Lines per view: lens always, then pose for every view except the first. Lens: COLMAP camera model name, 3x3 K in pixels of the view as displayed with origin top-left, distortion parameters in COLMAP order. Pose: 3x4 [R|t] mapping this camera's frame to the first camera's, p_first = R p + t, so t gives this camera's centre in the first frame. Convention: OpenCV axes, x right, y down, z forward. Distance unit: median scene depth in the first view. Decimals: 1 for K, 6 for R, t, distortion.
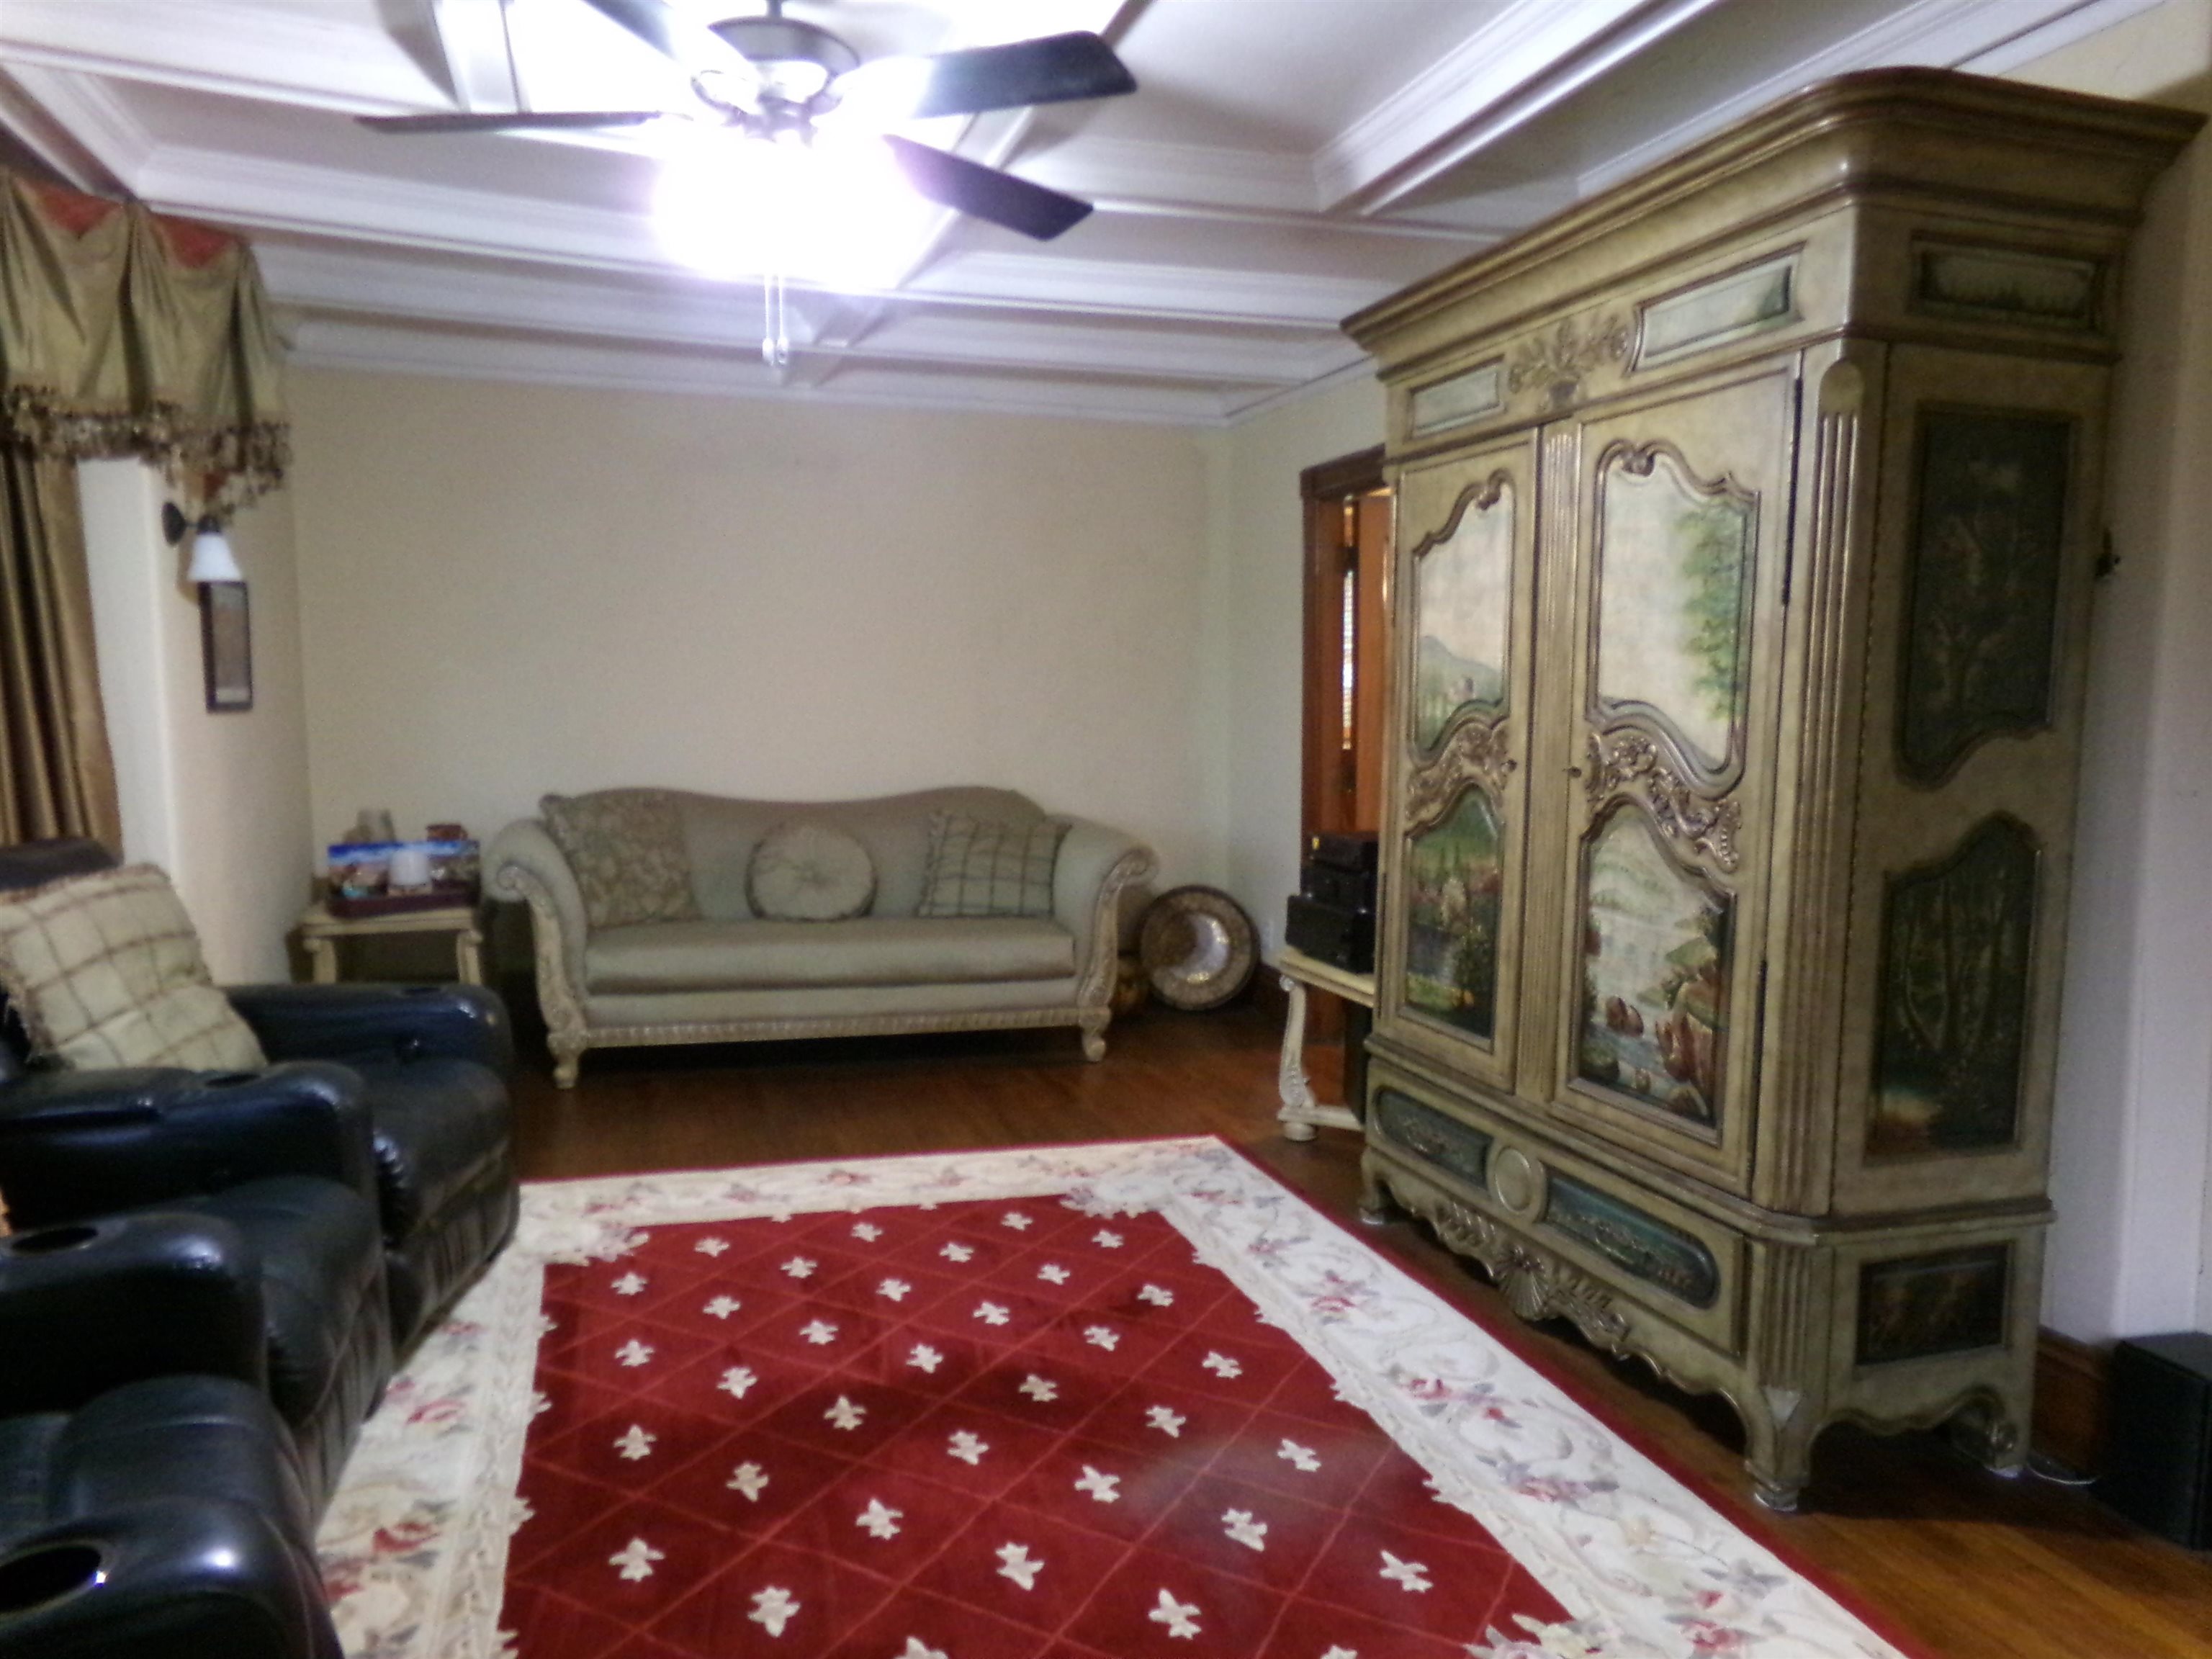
lens RADIAL K [[1546.6, 0, 1106.0], [0, 1546.6, 829.5], [0, 0, 1]] dist [0.009030, 0.051783]
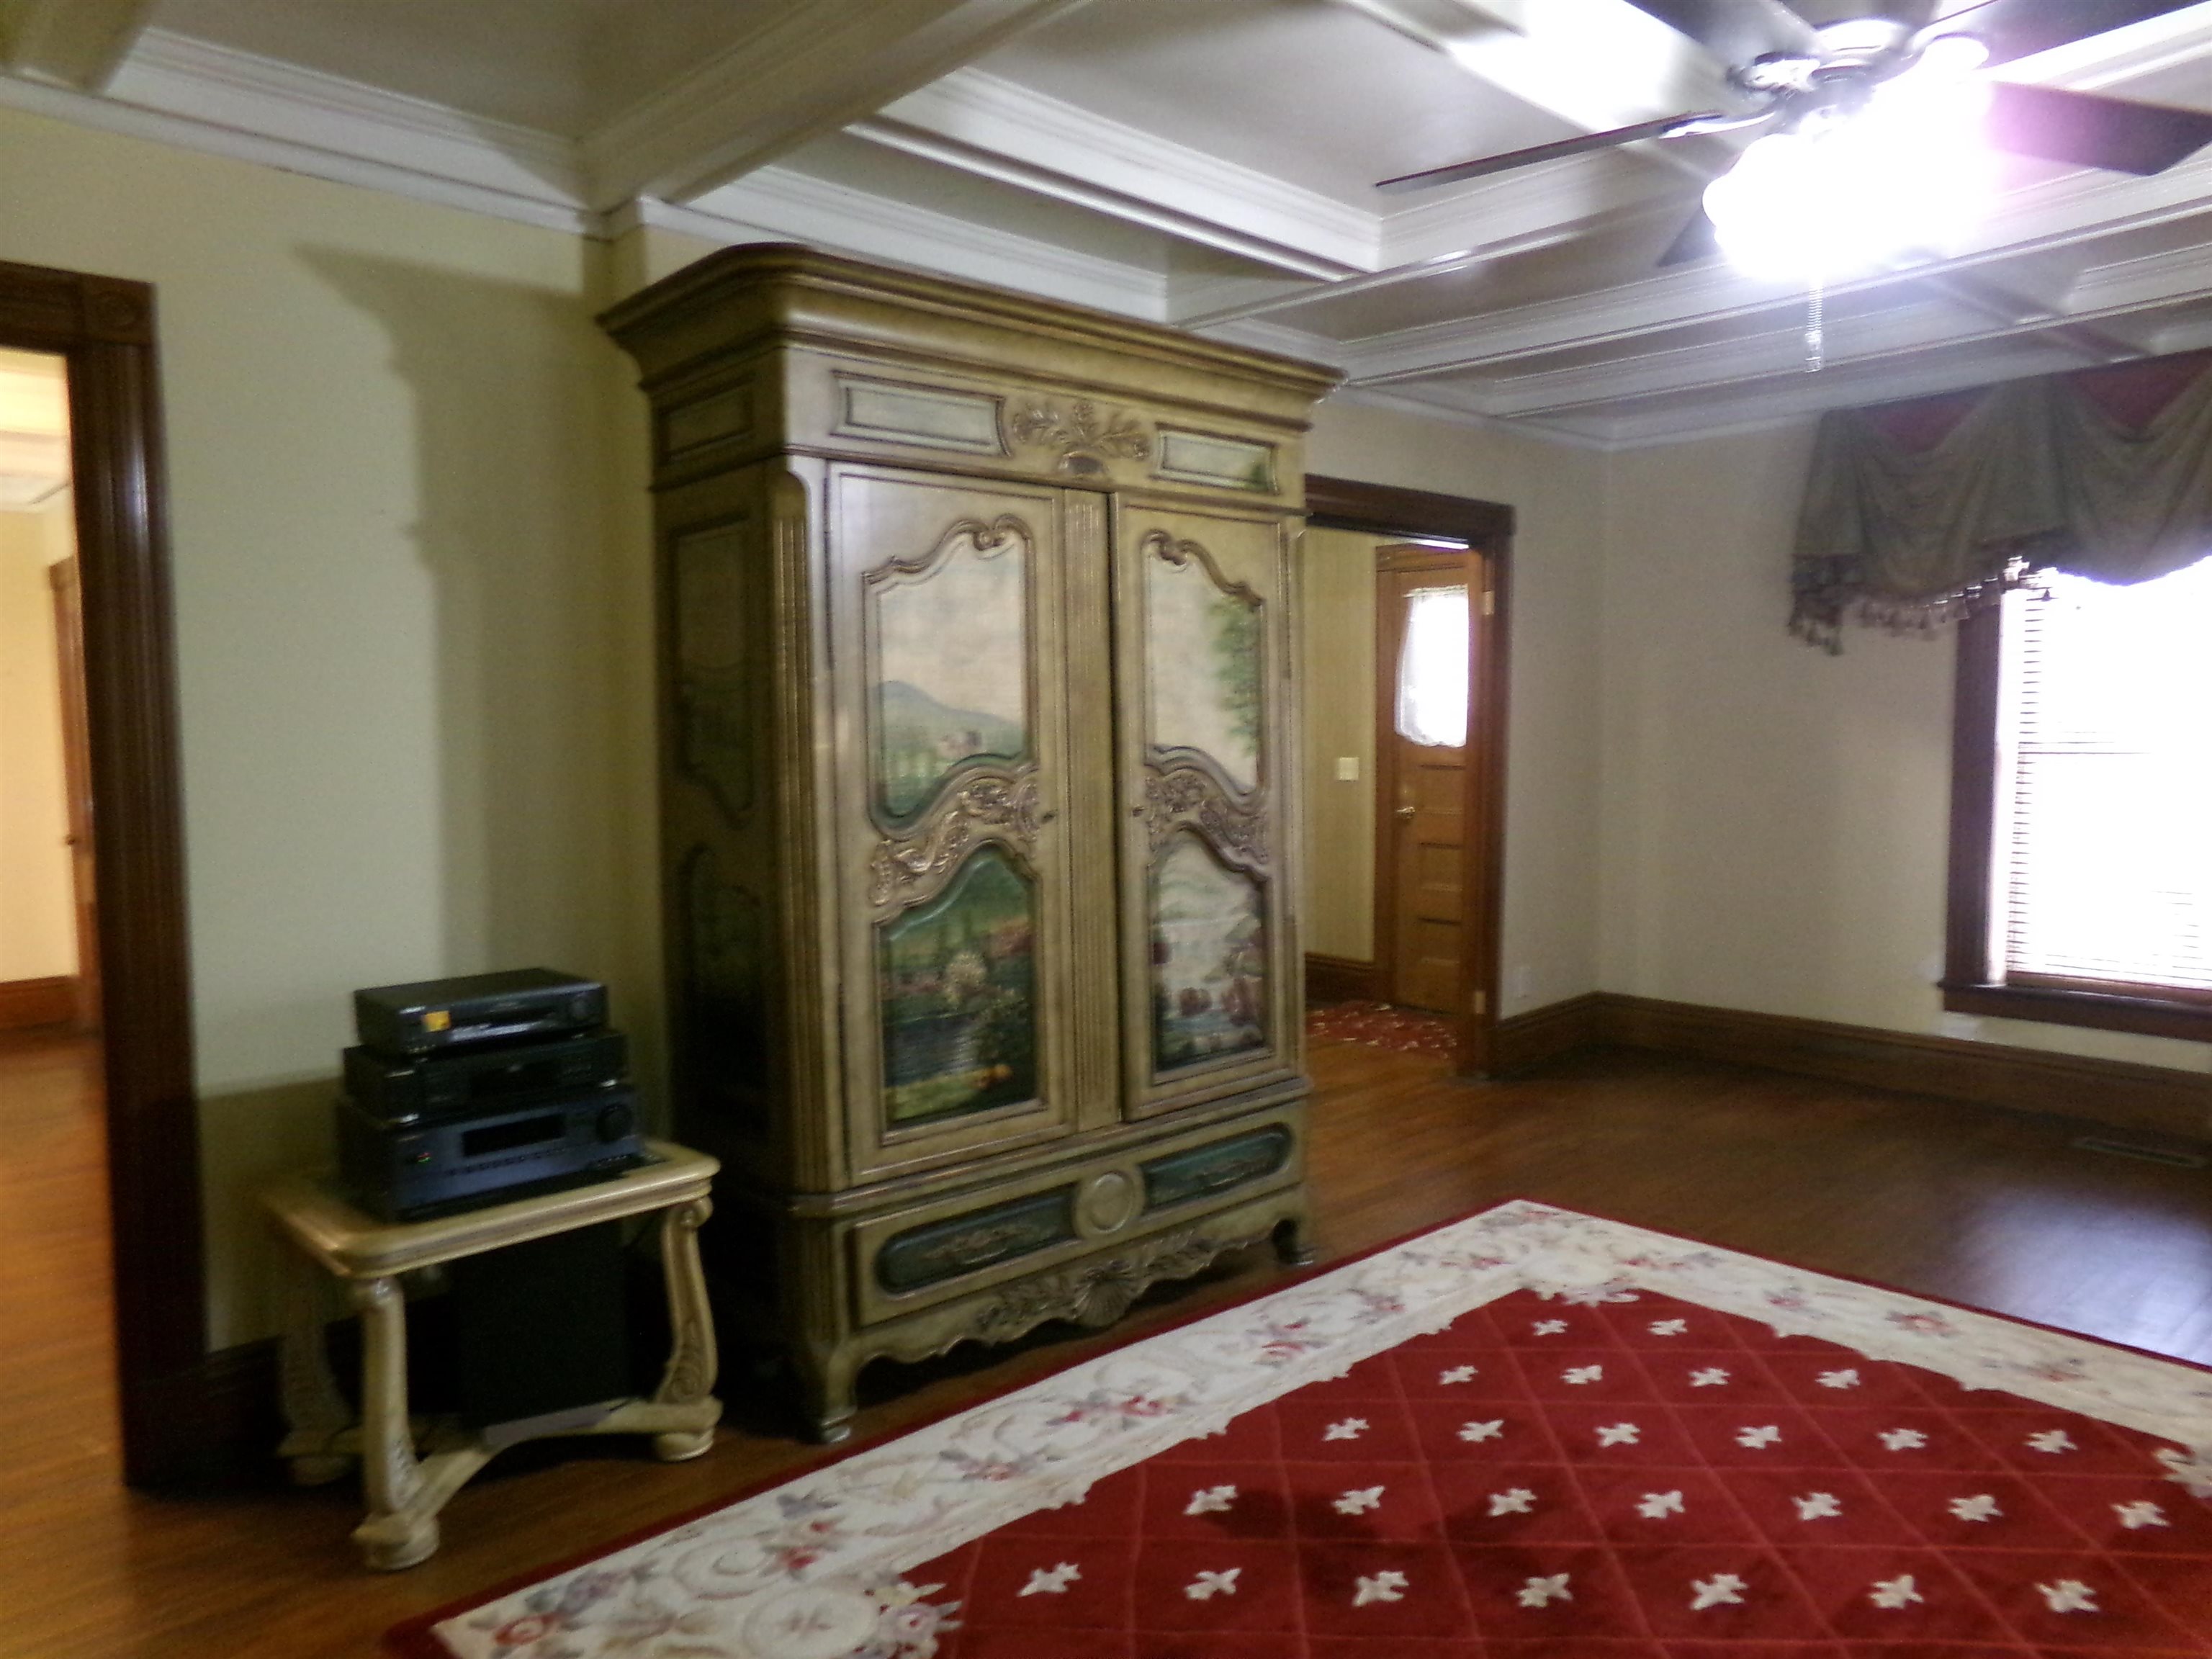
lens RADIAL K [[1506.1, 0, 1157.9], [0, 1506.1, 835.1], [0, 0, 1]] dist [-0.094592, 0.237581]
pose [[-0.420900, -0.071105, 0.904316, -0.717326], [0.091412, 0.988523, 0.120272, -0.154505], [-0.902489, 0.133288, -0.409569, 1.471918]]
